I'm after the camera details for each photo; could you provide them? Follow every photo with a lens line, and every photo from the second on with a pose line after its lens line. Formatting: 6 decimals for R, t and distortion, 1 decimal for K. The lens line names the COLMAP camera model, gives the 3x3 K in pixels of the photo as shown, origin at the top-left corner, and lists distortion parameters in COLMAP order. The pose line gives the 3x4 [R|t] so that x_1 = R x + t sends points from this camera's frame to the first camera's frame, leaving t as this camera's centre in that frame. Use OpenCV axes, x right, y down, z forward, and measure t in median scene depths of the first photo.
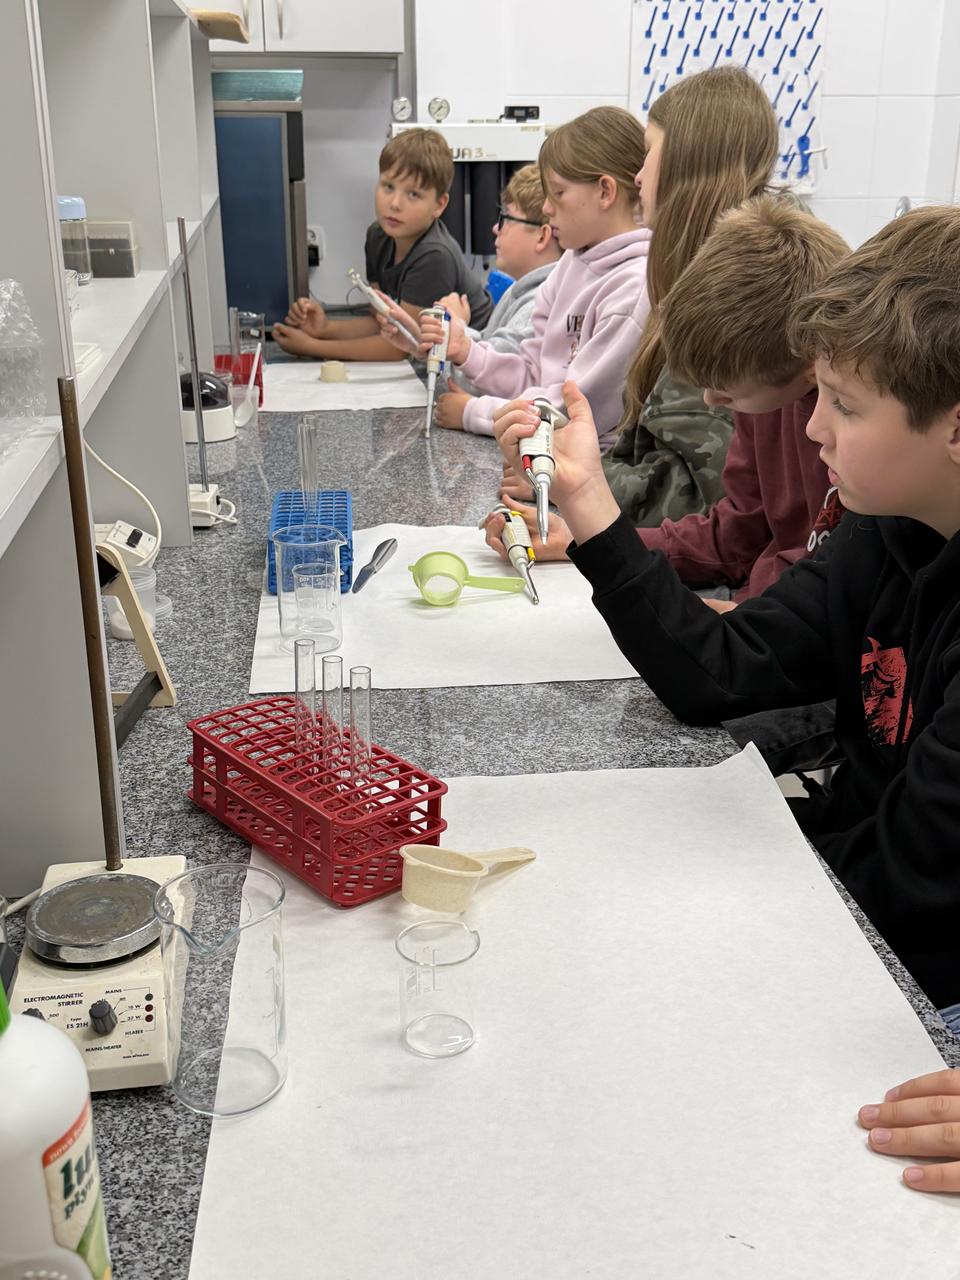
lens RADIAL K [[1315.2, 0, 480.0], [0, 1315.2, 640.0], [0, 0, 1]] dist [0.125176, -0.347140]
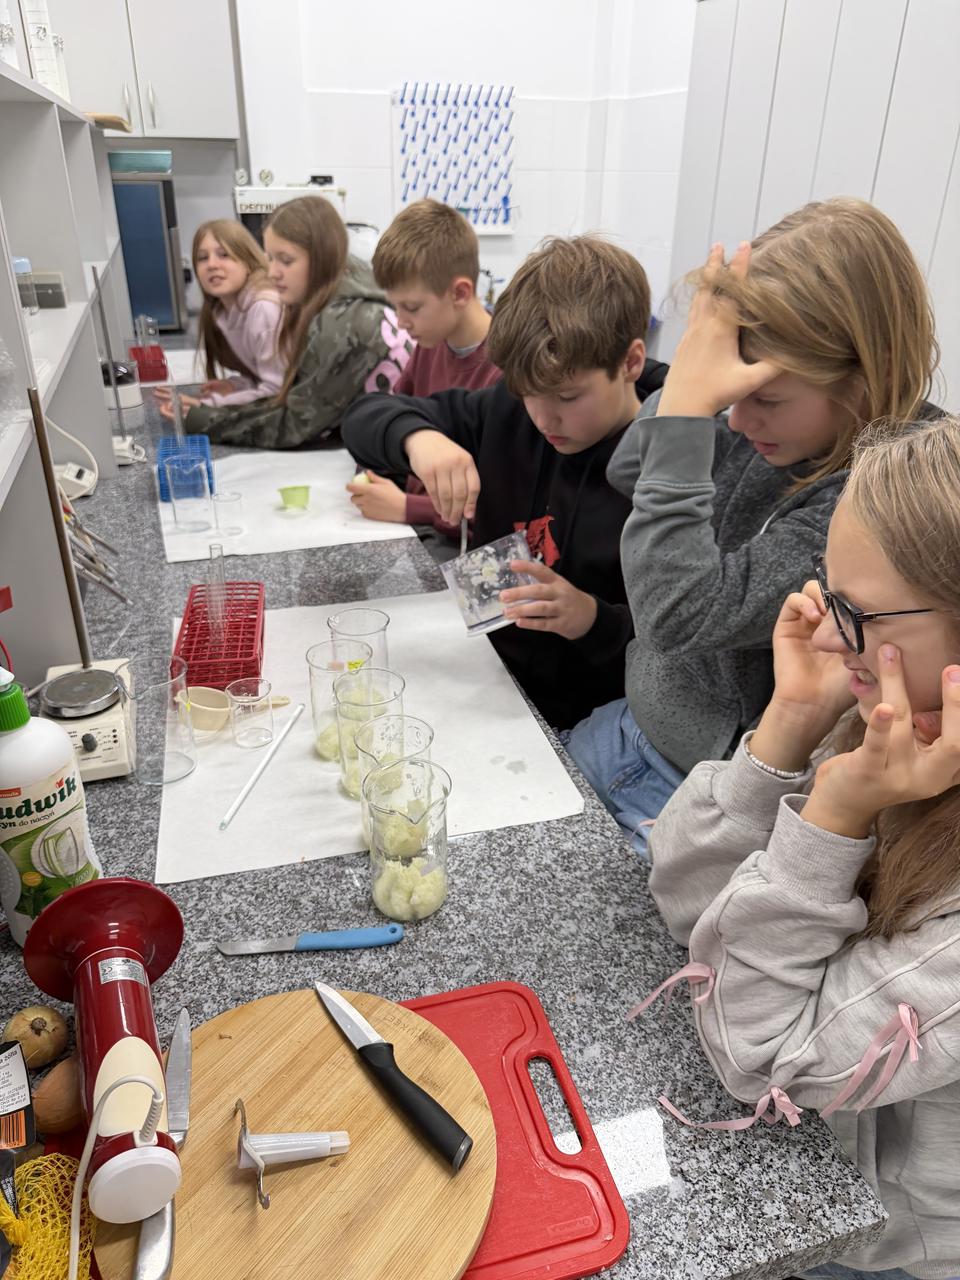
lens RADIAL K [[909.1, 0, 479.4], [0, 909.1, 636.5], [0, 0, 1]] dist [-0.033402, -0.000499]
pose [[0.987091, -0.063675, 0.146962, 0.039374], [0.045783, 0.991465, 0.122074, 0.006042], [-0.153481, -0.113770, 0.981580, -0.154048]]
